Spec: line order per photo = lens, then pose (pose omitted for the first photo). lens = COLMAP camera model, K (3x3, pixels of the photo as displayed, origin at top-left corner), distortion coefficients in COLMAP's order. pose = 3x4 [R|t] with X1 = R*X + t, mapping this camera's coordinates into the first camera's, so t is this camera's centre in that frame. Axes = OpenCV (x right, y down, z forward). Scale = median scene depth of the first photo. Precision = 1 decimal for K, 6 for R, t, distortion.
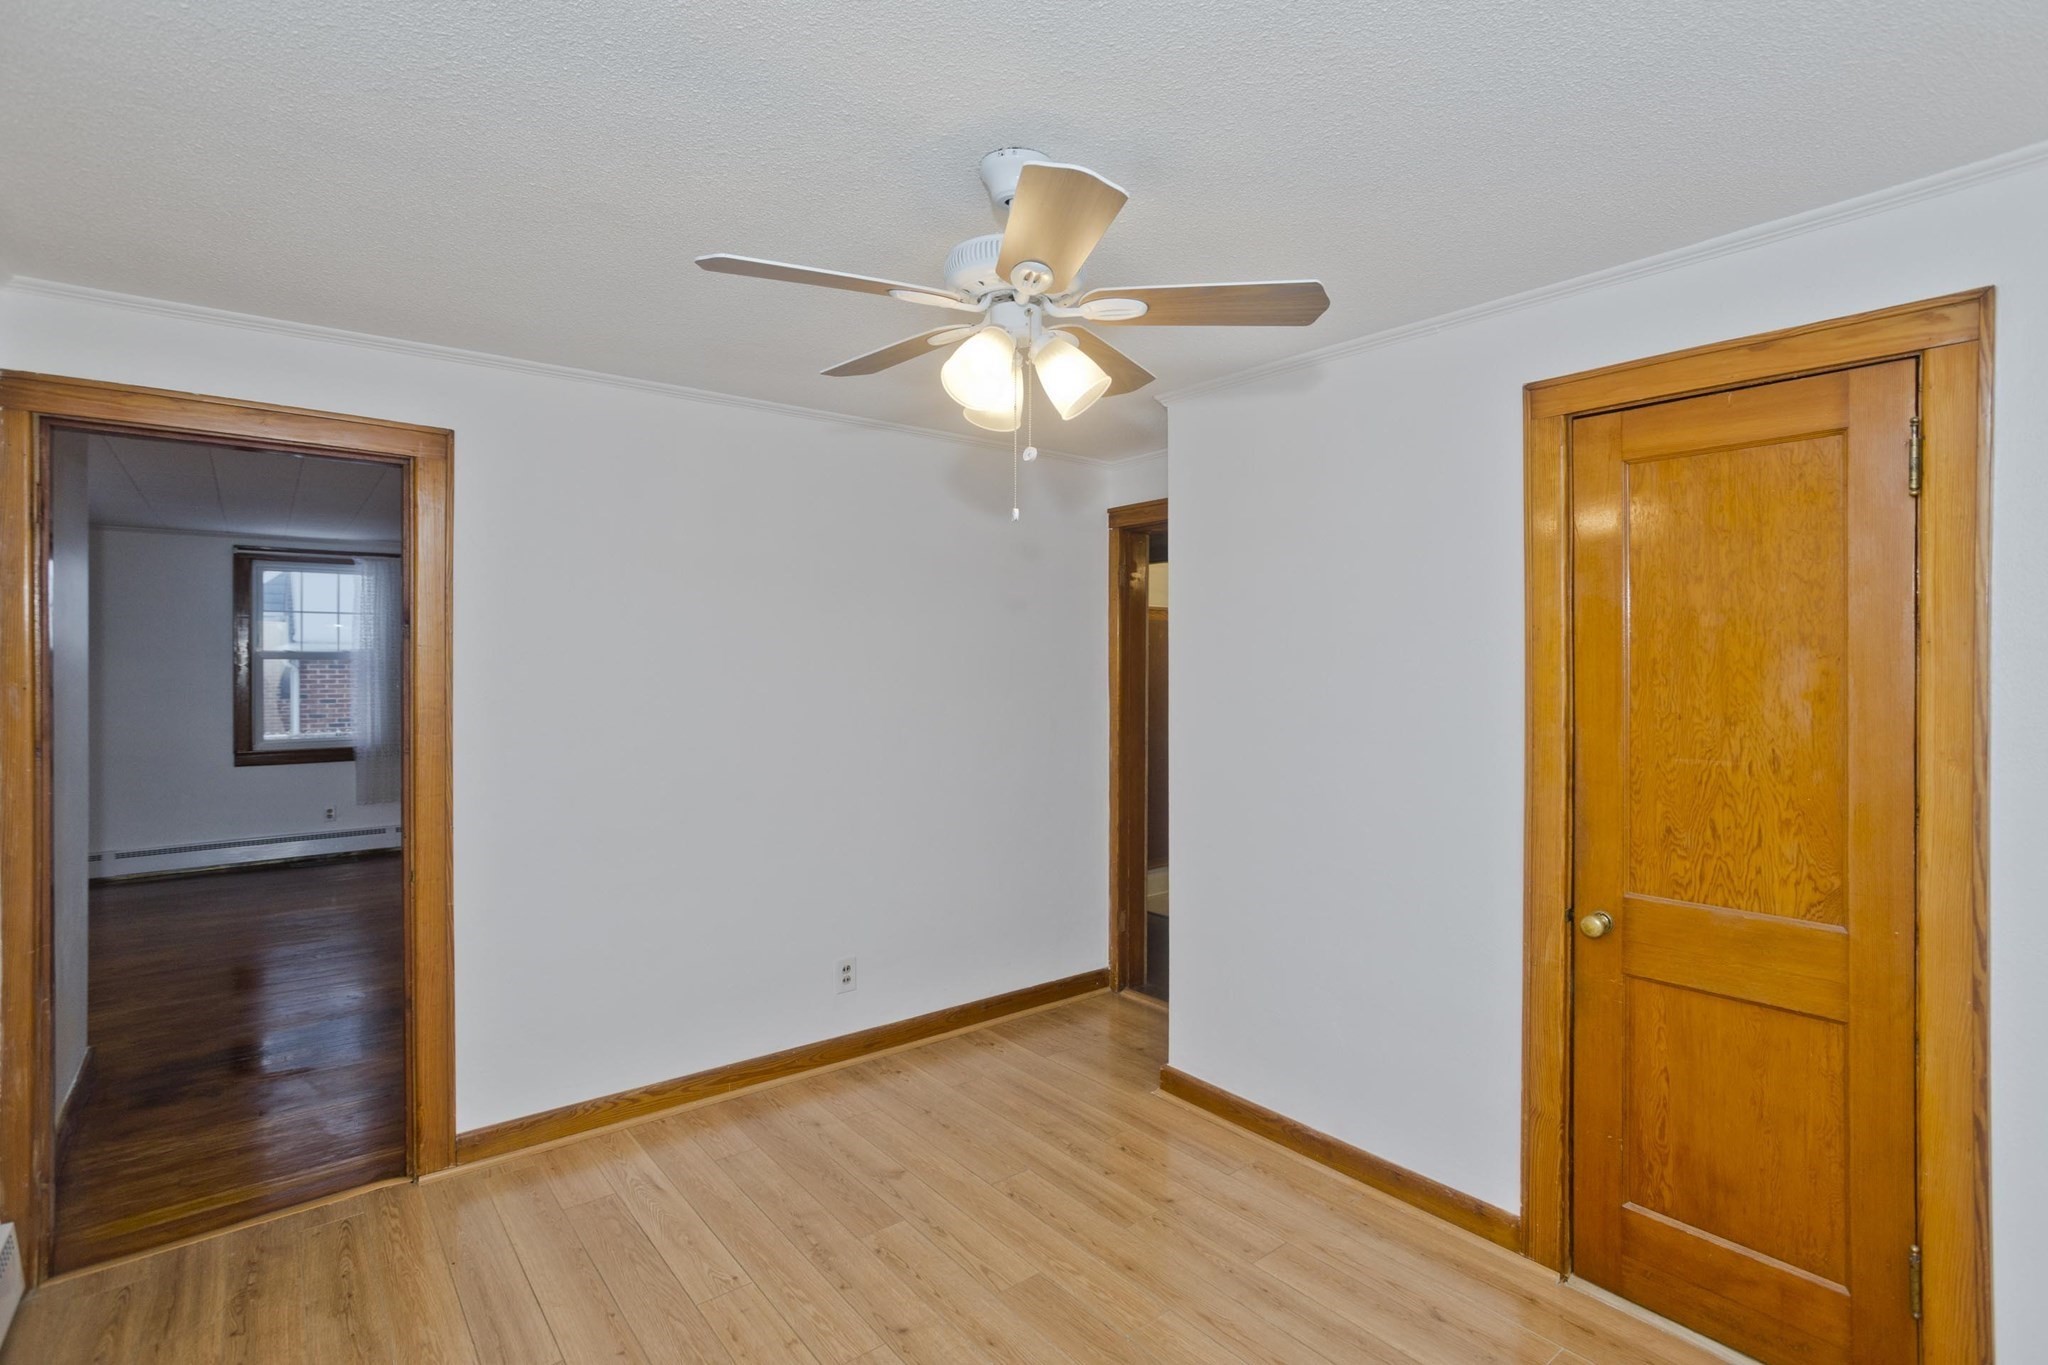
lens RADIAL K [[1006.5, 0, 1035.9], [0, 1006.5, 649.4], [0, 0, 1]] dist [-0.070948, 0.036113]
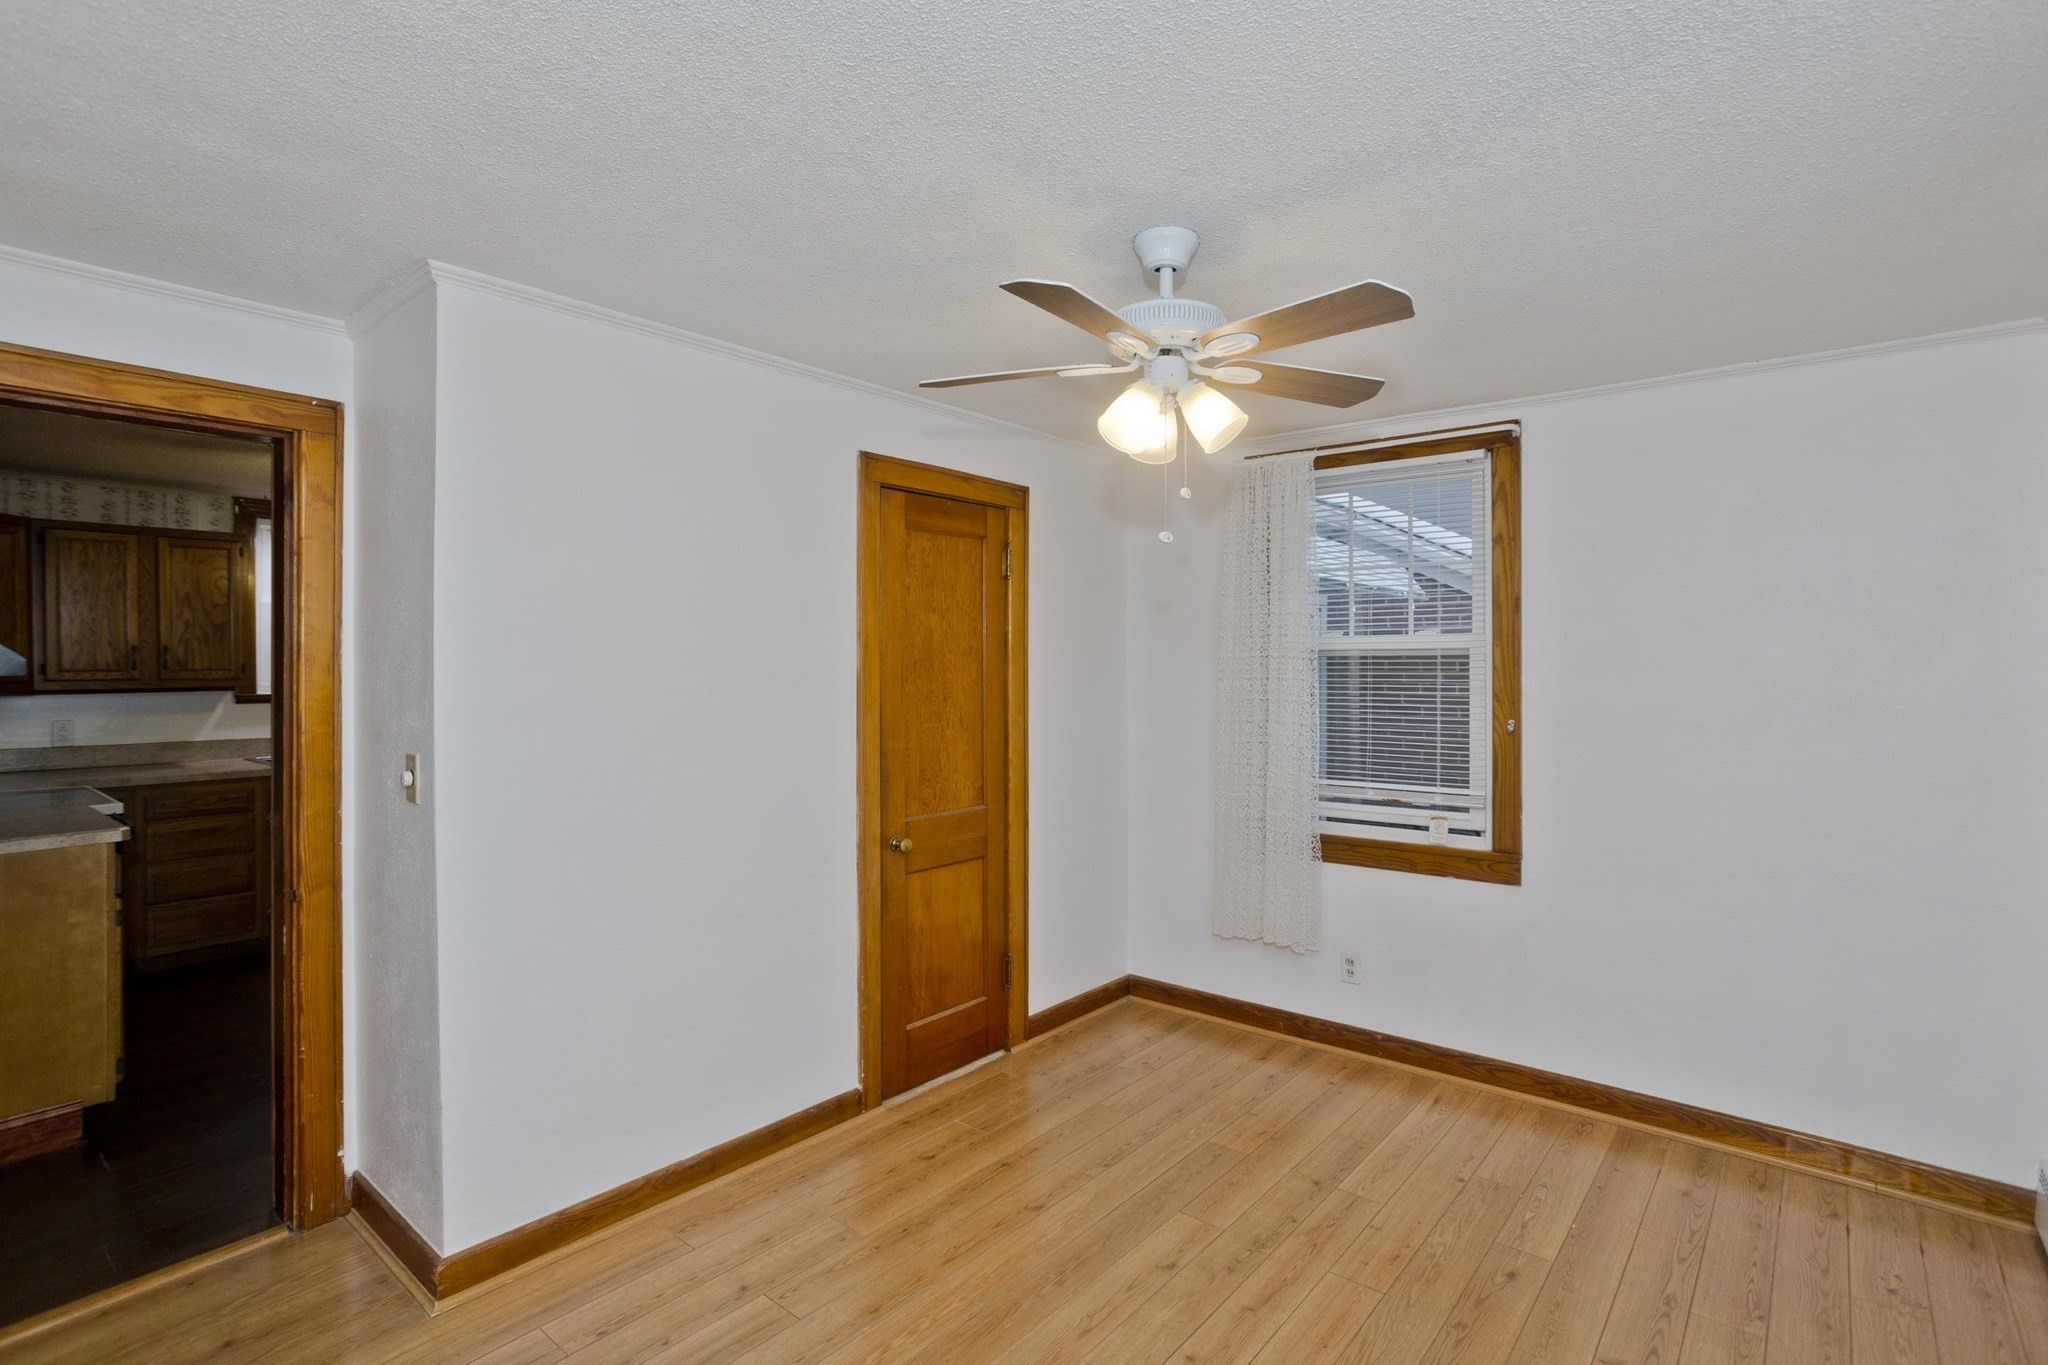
lens RADIAL K [[999.2, 0, 1033.6], [0, 999.2, 665.3], [0, 0, 1]] dist [-0.035304, 0.030465]
pose [[-0.217372, 0.003652, 0.976082, -0.946579], [-0.010203, 0.999930, -0.006014, 0.025251], [-0.976036, -0.011266, -0.217319, 1.181712]]
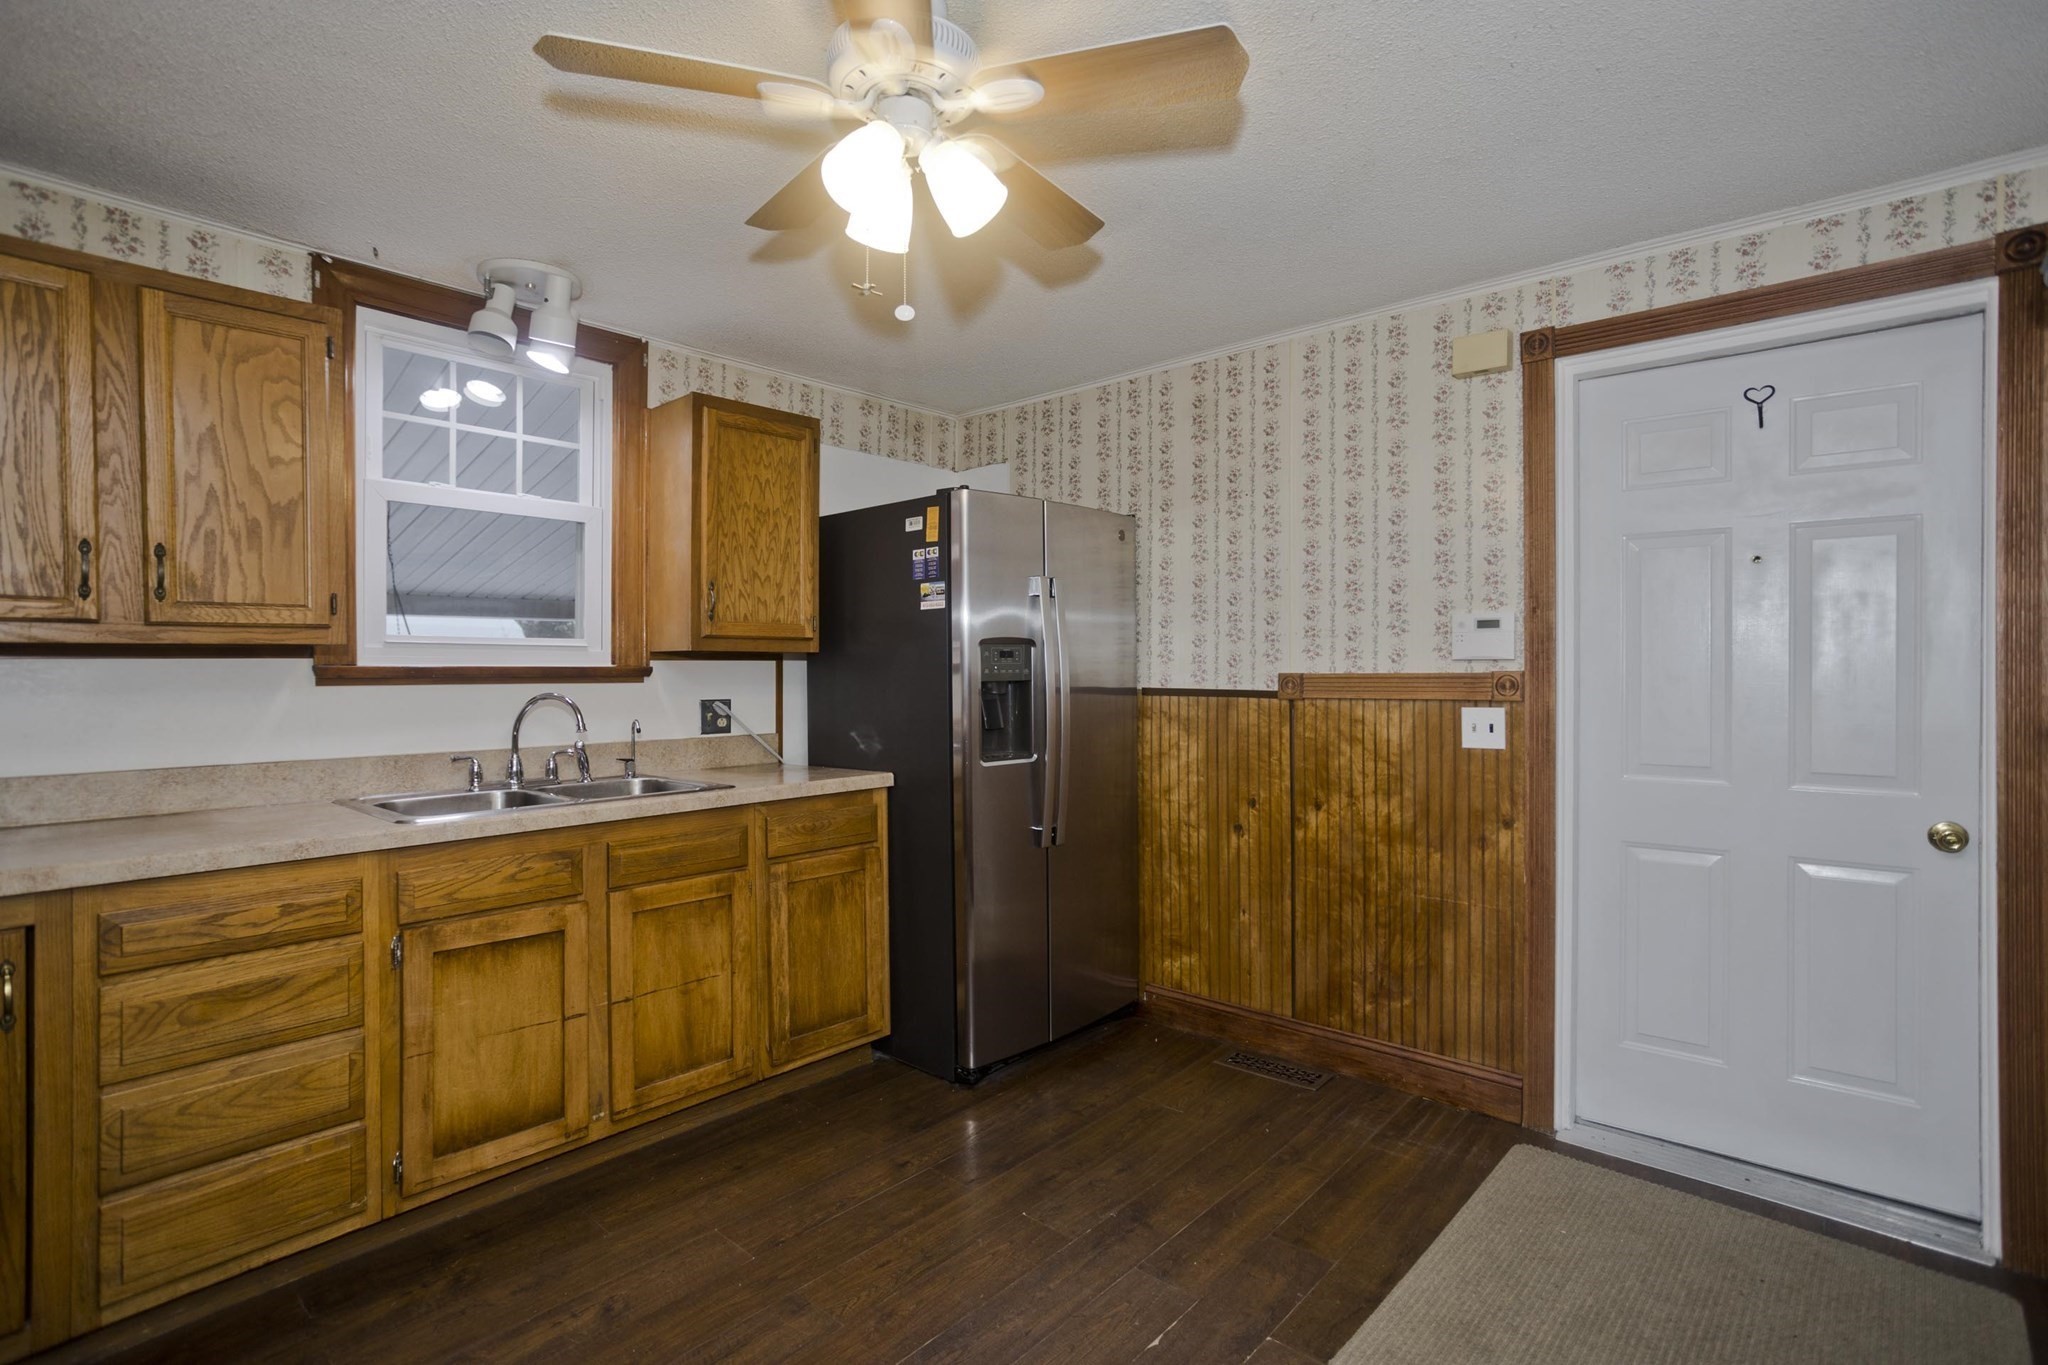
lens RADIAL K [[999.2, 0, 1033.6], [0, 999.2, 665.3], [0, 0, 1]] dist [-0.035304, 0.030465]
pose [[-0.175778, 0.004207, 0.984421, -0.342624], [-0.007411, 0.999957, -0.005597, 0.056111], [-0.984402, -0.008280, -0.175739, 1.485988]]
